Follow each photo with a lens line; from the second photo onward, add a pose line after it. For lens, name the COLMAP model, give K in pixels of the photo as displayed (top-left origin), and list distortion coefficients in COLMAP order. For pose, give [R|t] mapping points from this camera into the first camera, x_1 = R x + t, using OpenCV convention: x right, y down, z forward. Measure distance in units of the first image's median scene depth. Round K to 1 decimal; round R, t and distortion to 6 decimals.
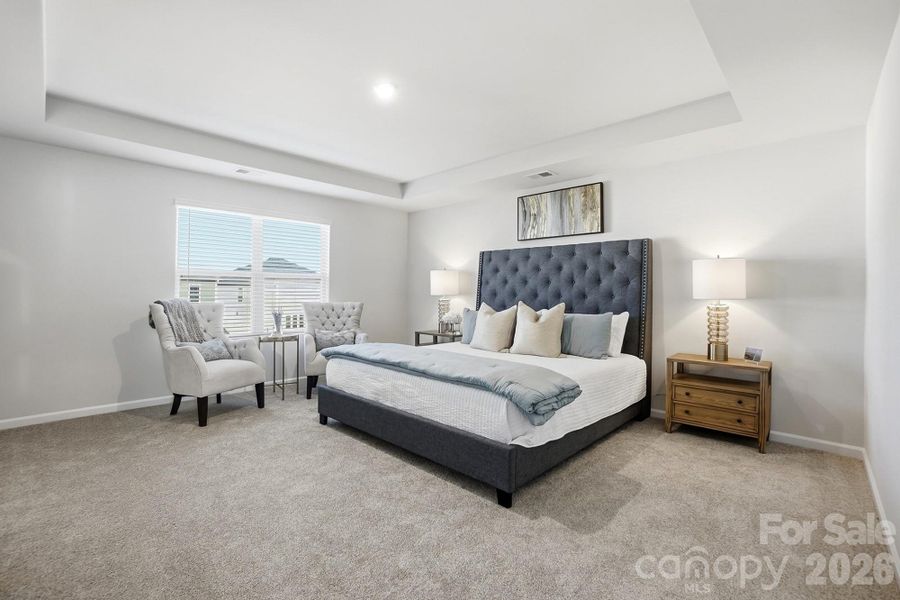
lens RADIAL K [[406.7, 0, 446.2], [0, 406.7, 294.0], [0, 0, 1]] dist [-0.065321, 0.023843]
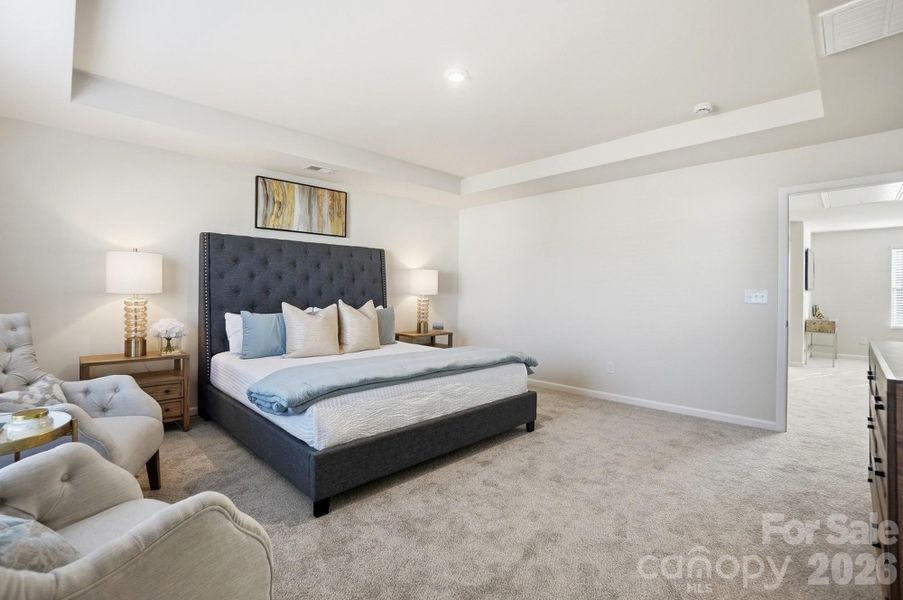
lens RADIAL K [[408.1, 0, 447.7], [0, 408.1, 294.0], [0, 0, 1]] dist [-0.065321, 0.023843]
pose [[0.028243, -0.013799, 0.999506, -0.672011], [-0.007970, 0.999870, 0.014029, -0.009566], [-0.999569, -0.008362, 0.028129, 0.607187]]
